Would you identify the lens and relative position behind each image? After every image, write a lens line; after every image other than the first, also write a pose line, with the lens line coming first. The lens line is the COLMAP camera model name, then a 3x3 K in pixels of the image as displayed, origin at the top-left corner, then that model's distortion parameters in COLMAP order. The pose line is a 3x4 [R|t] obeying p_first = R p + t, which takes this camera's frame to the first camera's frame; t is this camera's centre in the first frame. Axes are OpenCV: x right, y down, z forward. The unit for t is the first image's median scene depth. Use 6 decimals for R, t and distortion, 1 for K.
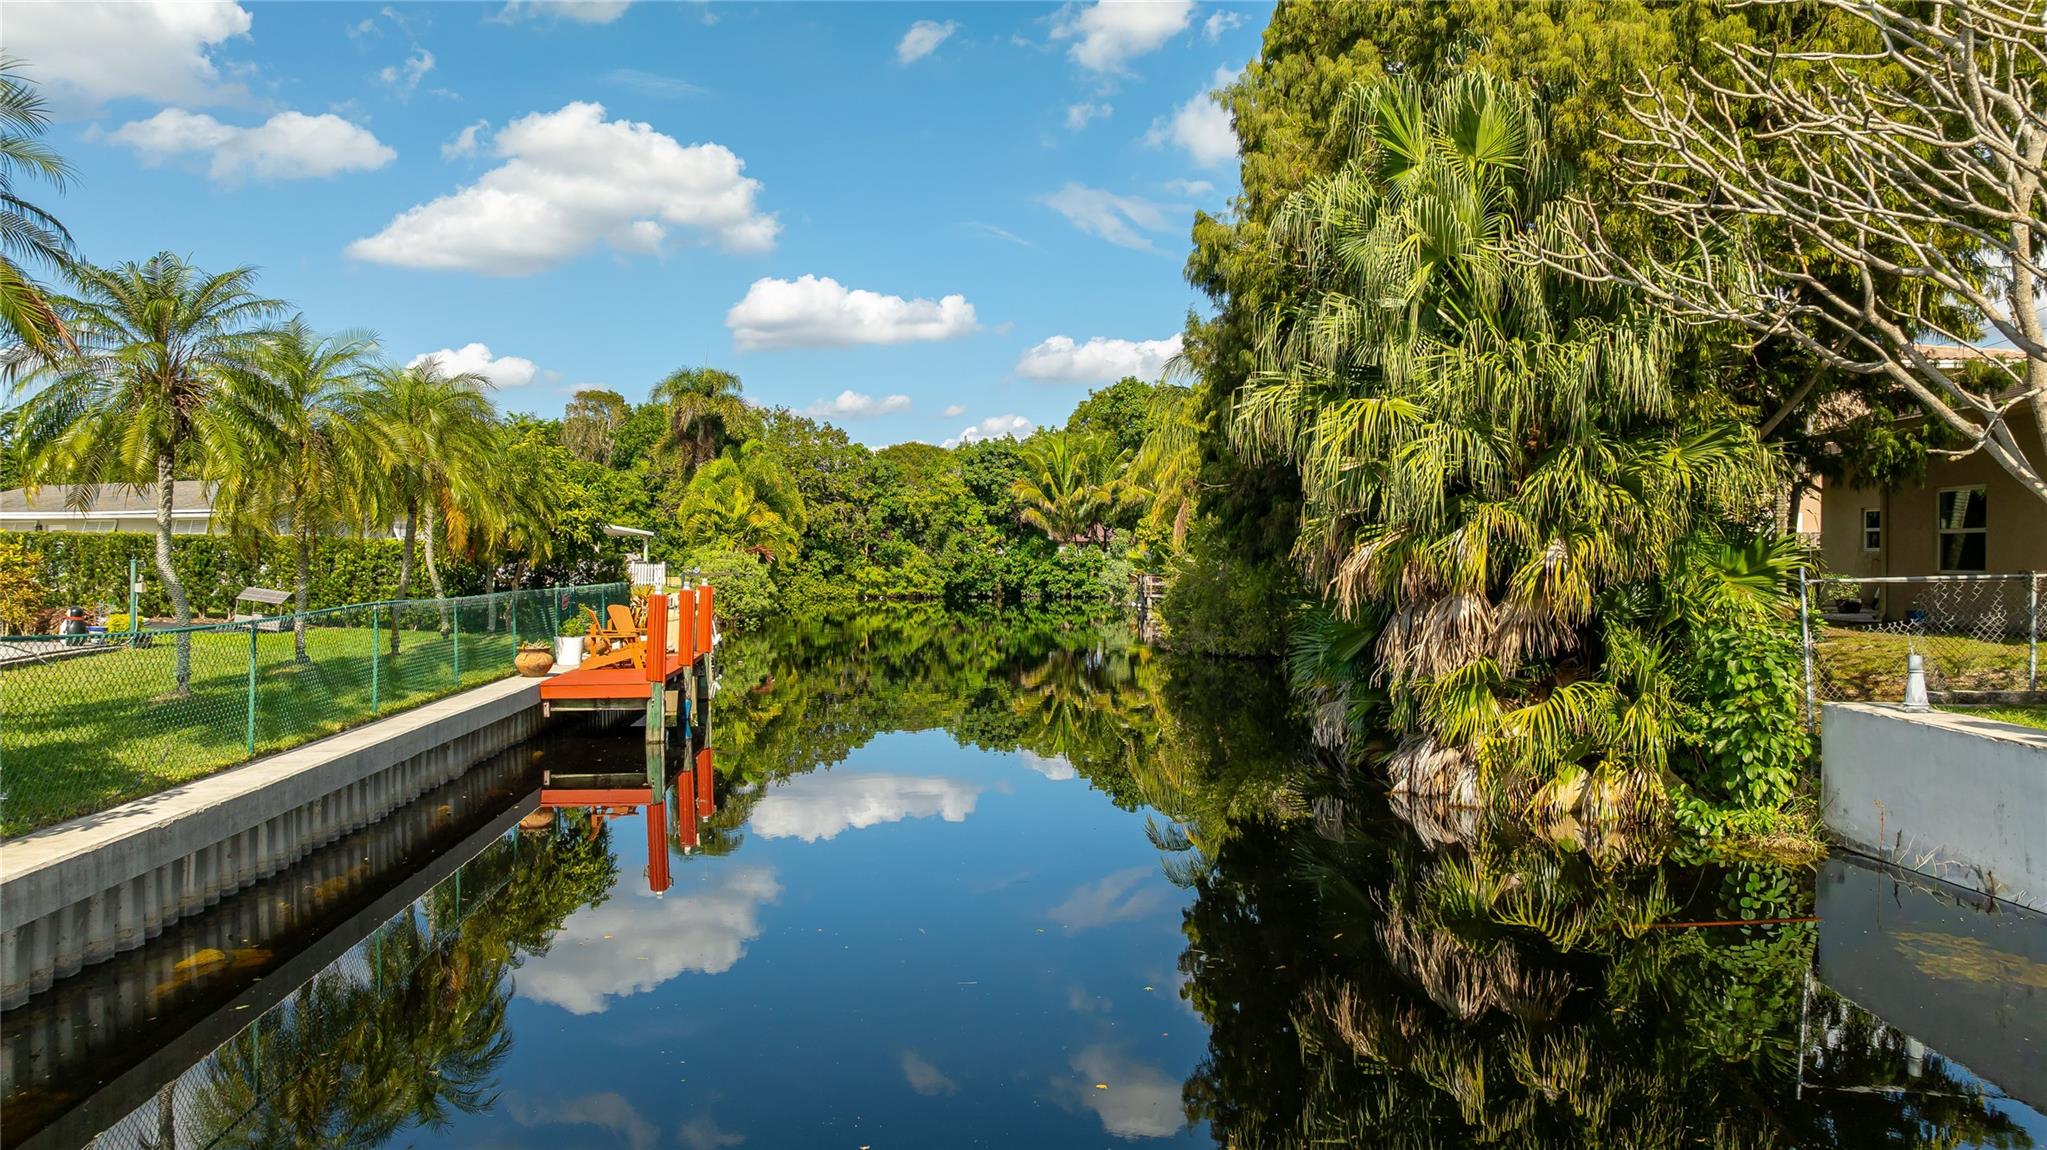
lens RADIAL K [[1446.3, 0, 1011.3], [0, 1446.3, 577.0], [0, 0, 1]] dist [-0.017410, 0.000894]
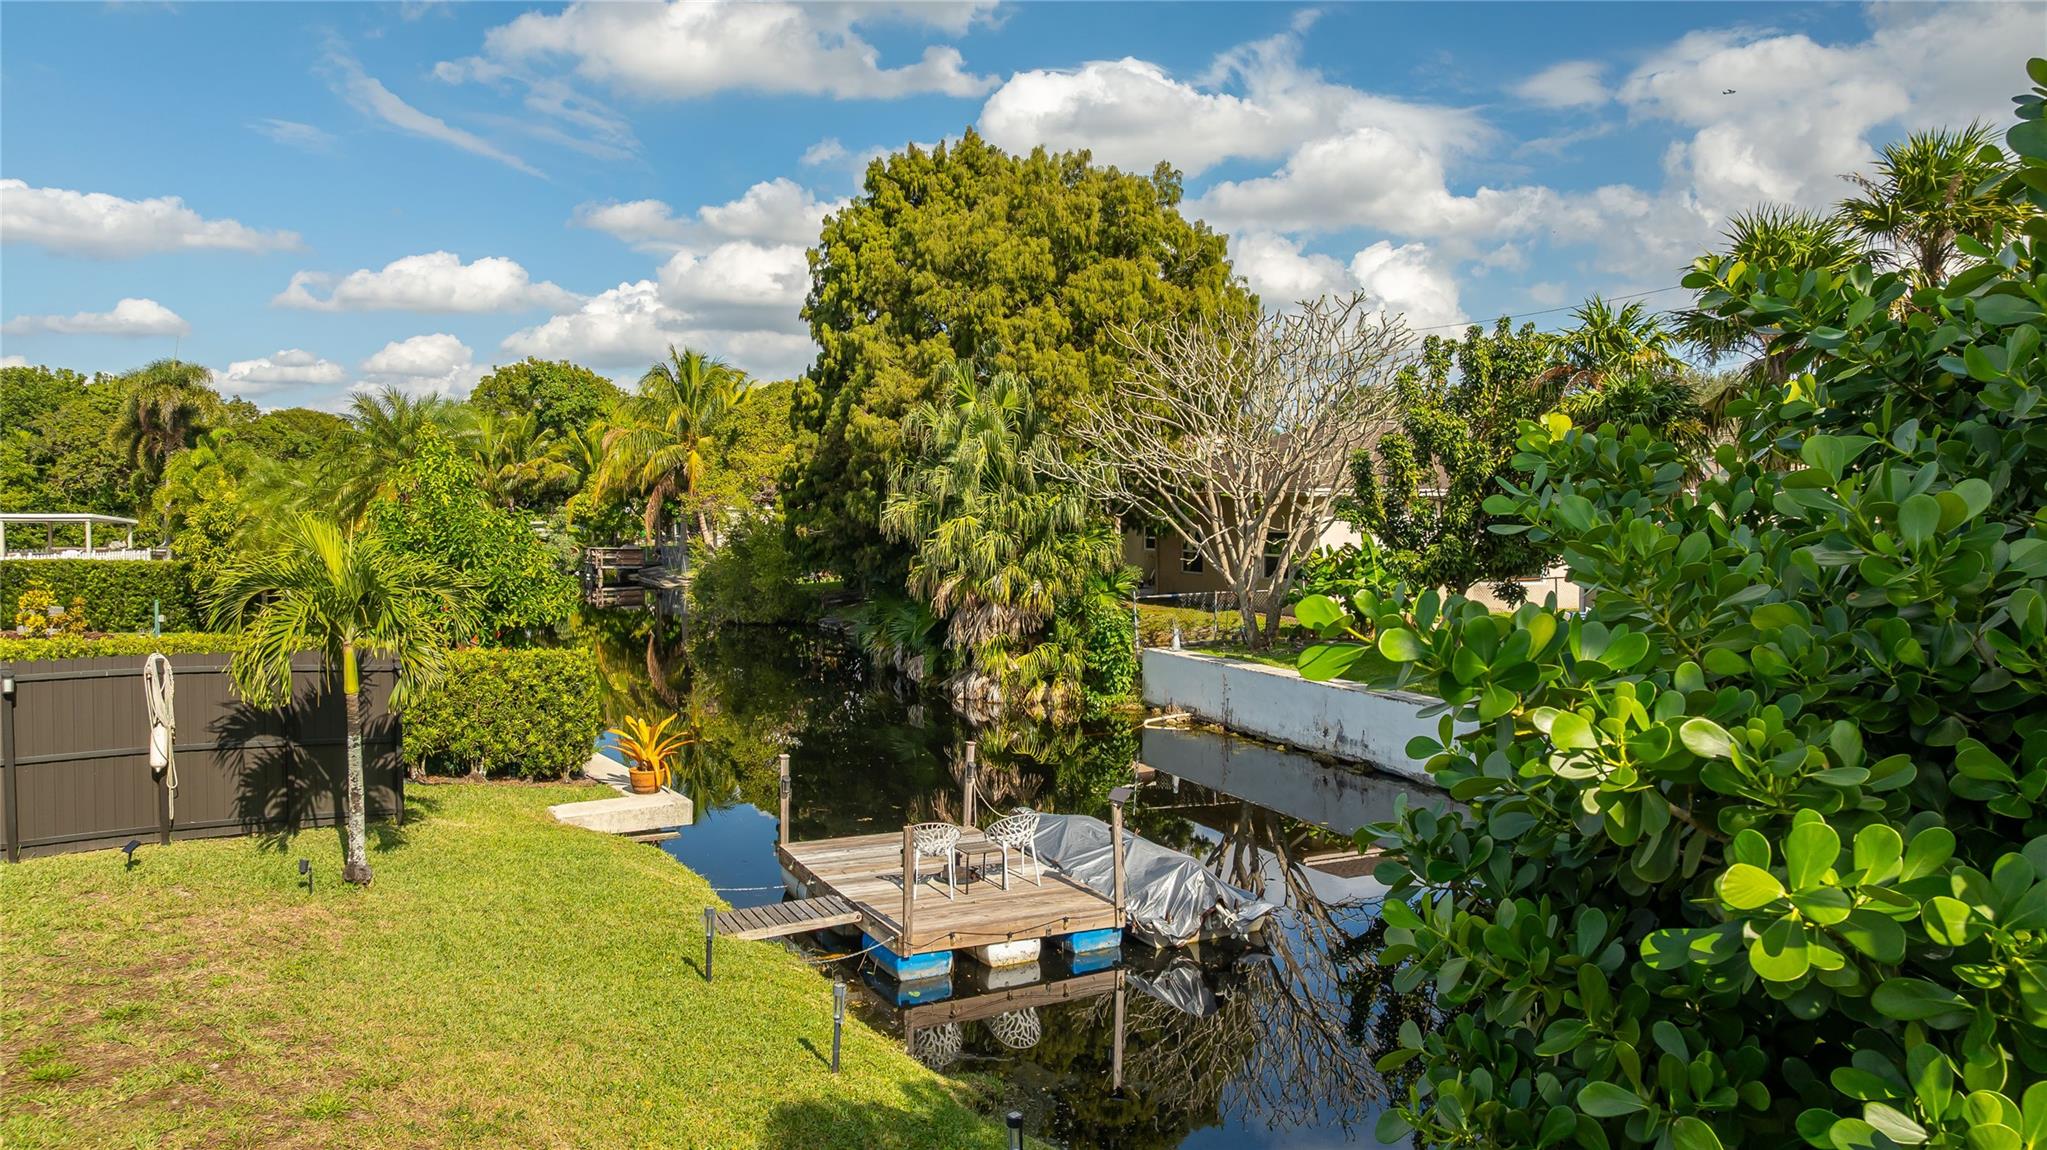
lens RADIAL K [[1446.3, 0, 1011.3], [0, 1446.3, 577.0], [0, 0, 1]] dist [-0.017410, 0.000894]
pose [[0.897447, -0.024179, 0.440459, -0.634401], [0.007705, 0.999204, 0.039152, -0.116882], [-0.441054, -0.031743, 0.896919, -0.975914]]
